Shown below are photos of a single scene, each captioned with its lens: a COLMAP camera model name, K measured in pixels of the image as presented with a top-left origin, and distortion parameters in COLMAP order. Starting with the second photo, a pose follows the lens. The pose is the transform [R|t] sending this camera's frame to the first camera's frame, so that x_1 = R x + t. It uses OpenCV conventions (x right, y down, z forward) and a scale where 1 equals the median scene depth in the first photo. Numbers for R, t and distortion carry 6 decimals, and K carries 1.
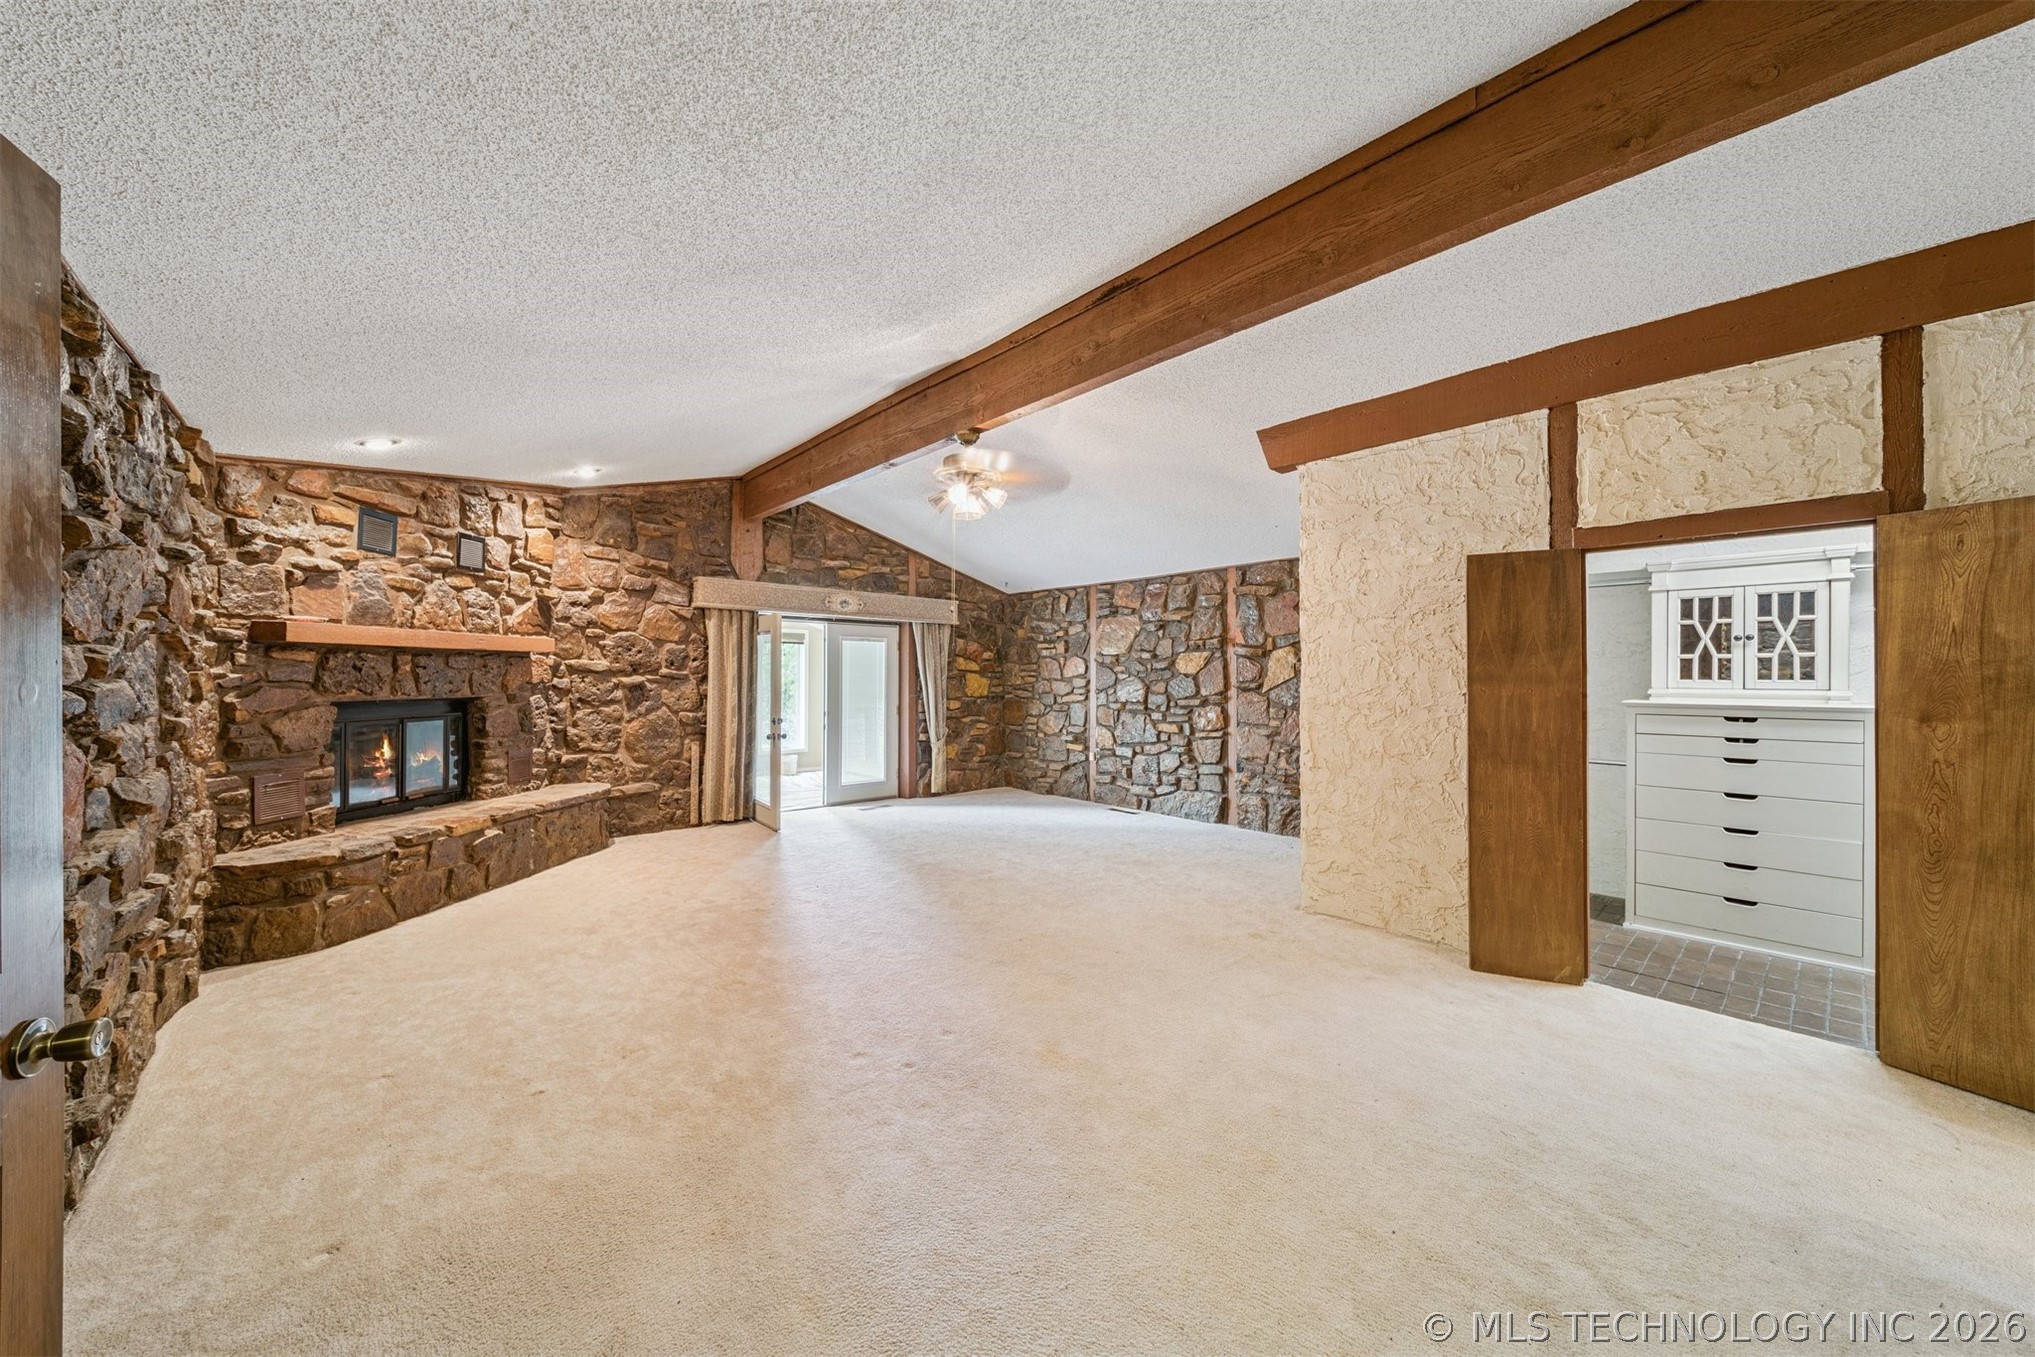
lens RADIAL K [[718.7, 0, 1006.3], [0, 718.7, 667.8], [0, 0, 1]] dist [0.000200, -0.000215]
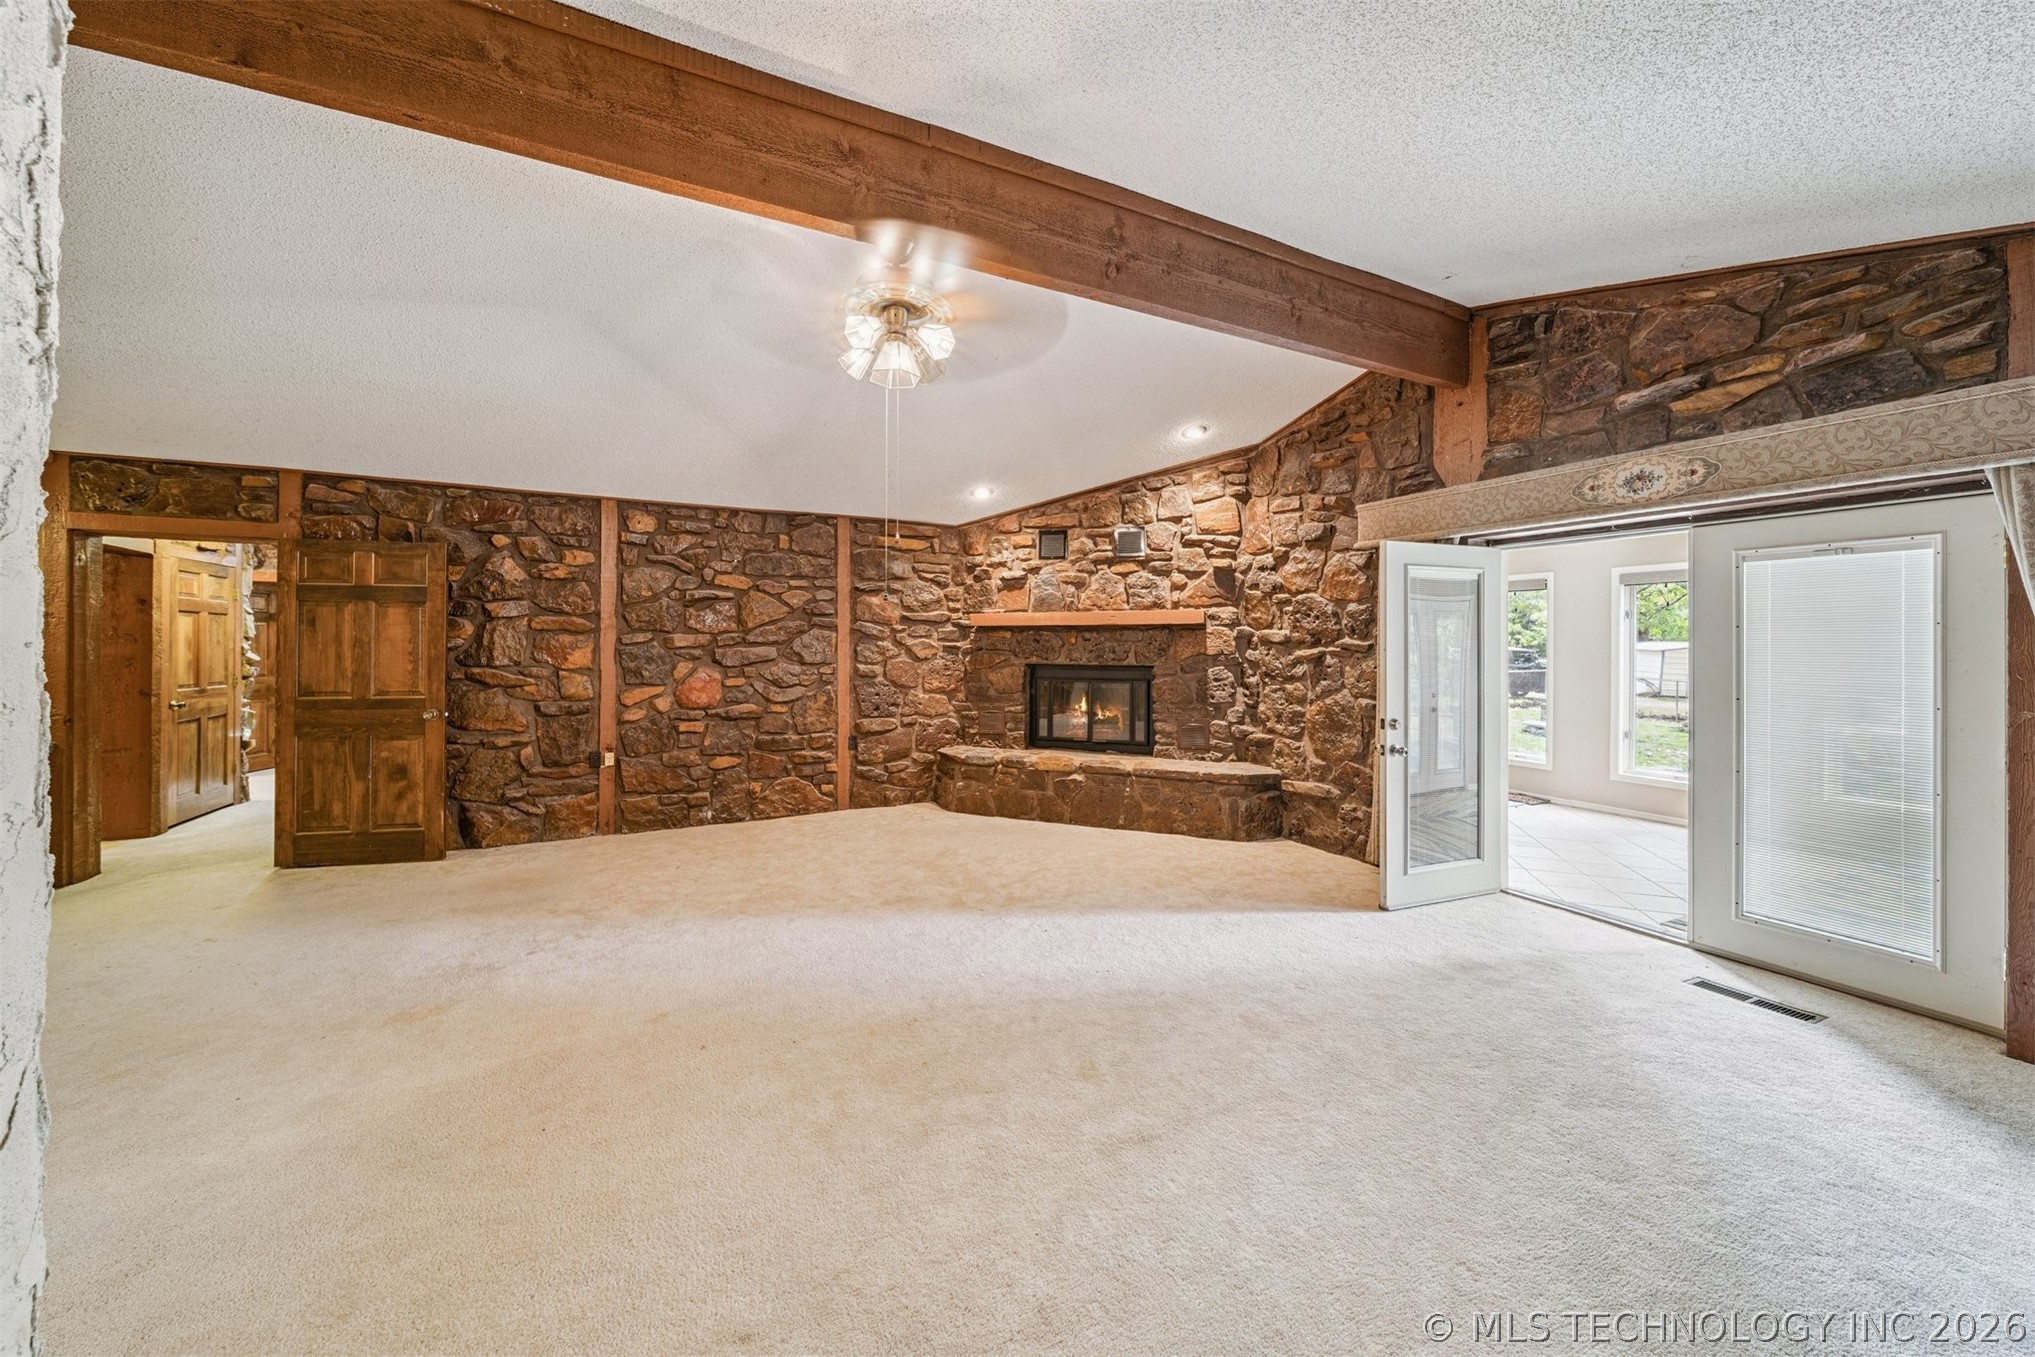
lens RADIAL K [[727.9, 0, 1004.4], [0, 727.9, 640.3], [0, 0, 1]] dist [-0.000199, -0.000084]
pose [[-0.270231, -0.009299, -0.962751, 0.423747], [0.007373, 0.999904, -0.011728, 0.011779], [0.962767, -0.010267, -0.270136, 1.053943]]
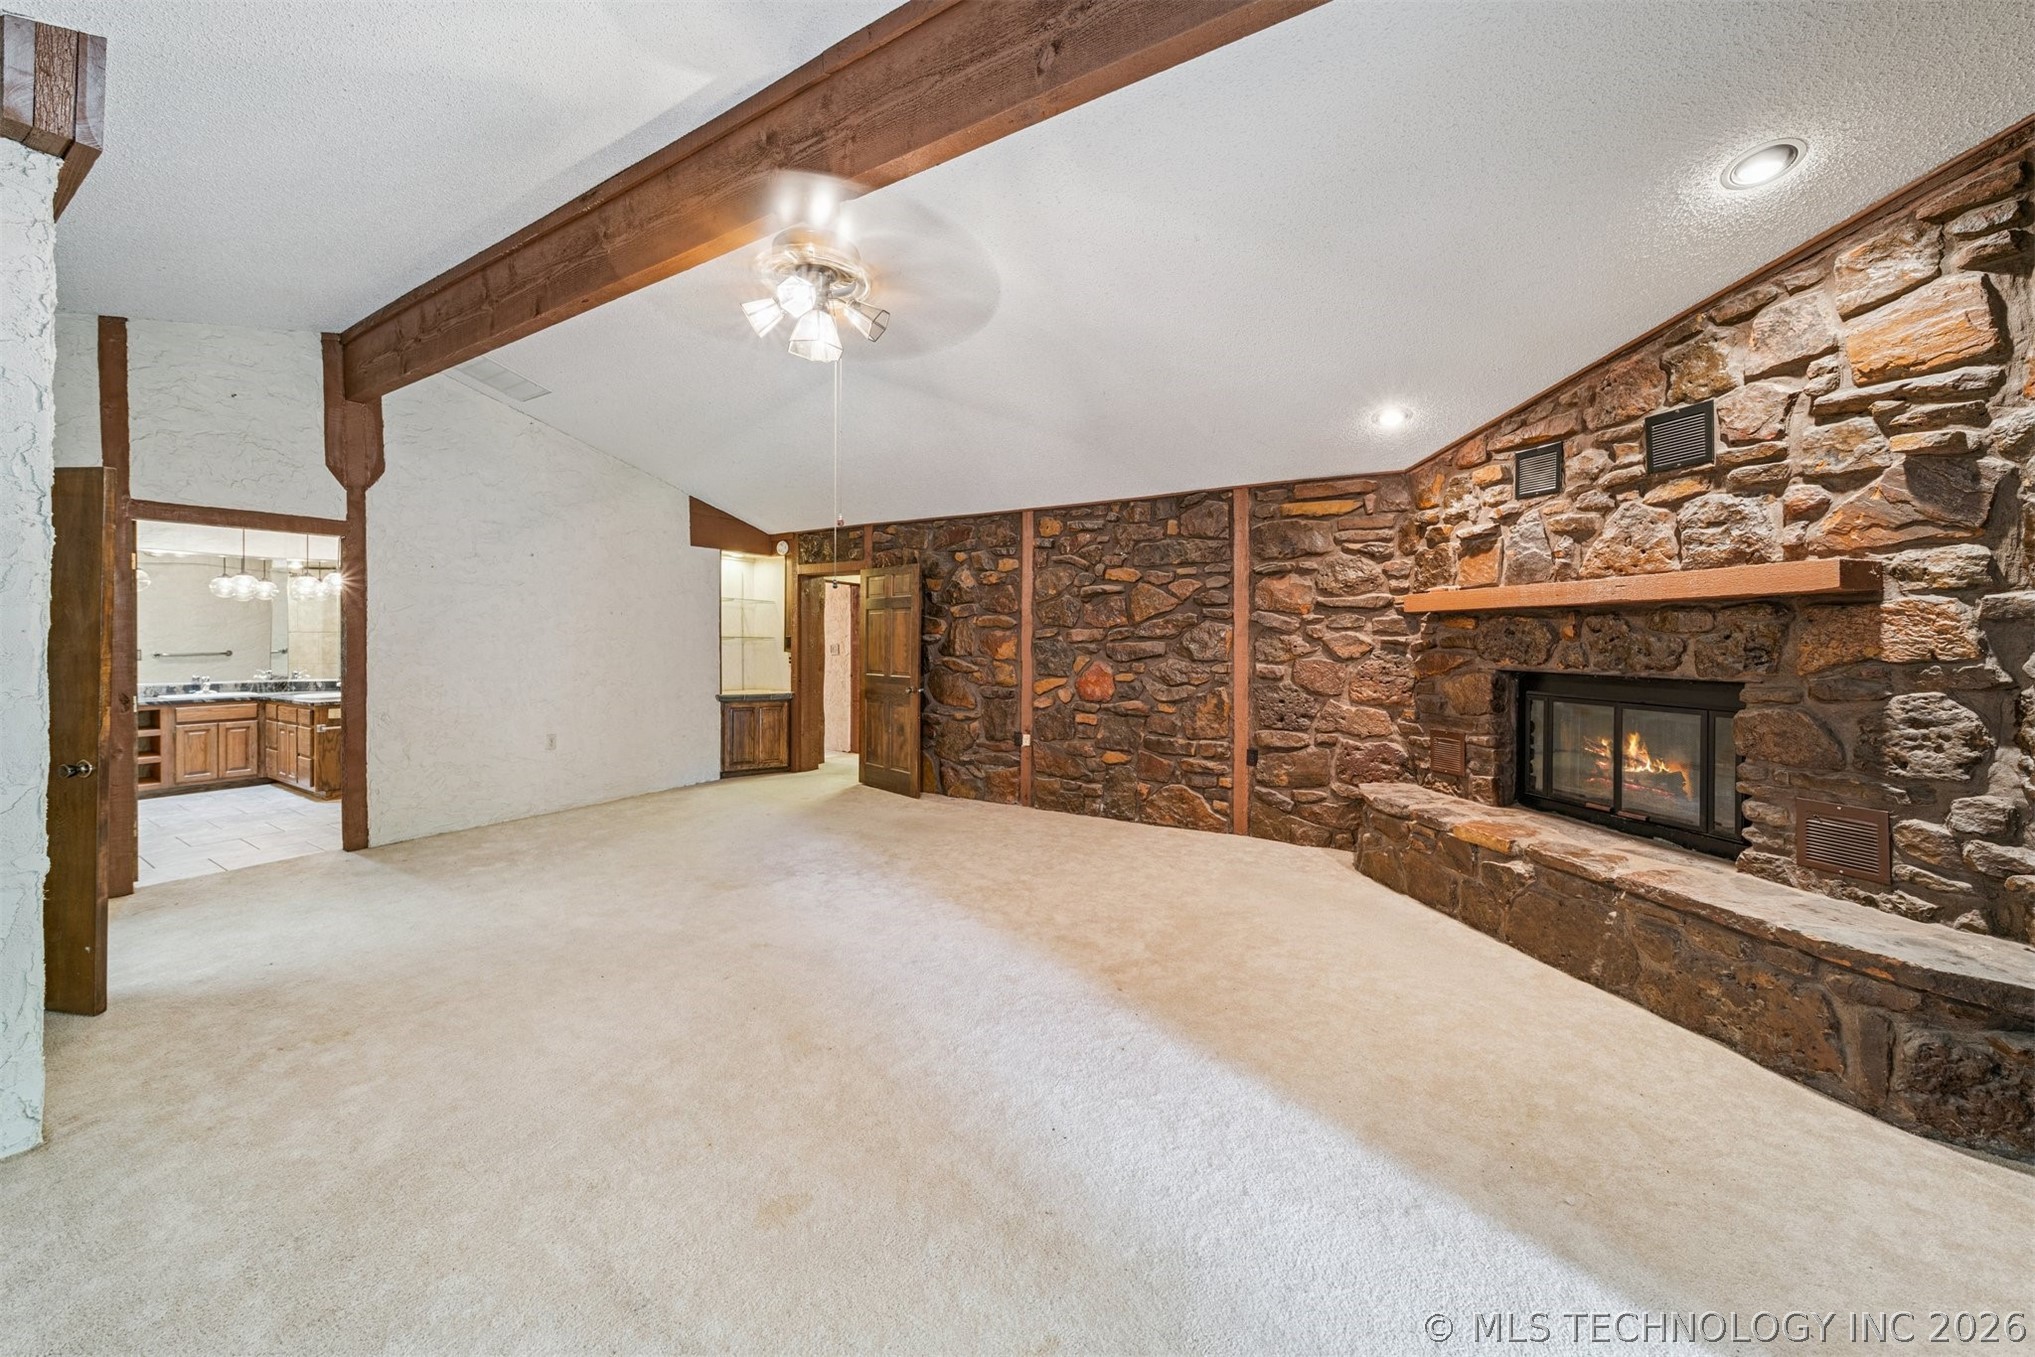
lens RADIAL K [[727.9, 0, 1004.4], [0, 727.9, 640.3], [0, 0, 1]] dist [-0.000199, -0.000084]
pose [[-0.958272, -0.007224, -0.285767, -0.028989], [-0.004413, 0.999935, -0.010479, 0.016120], [0.285825, -0.008780, -0.958242, 1.333852]]
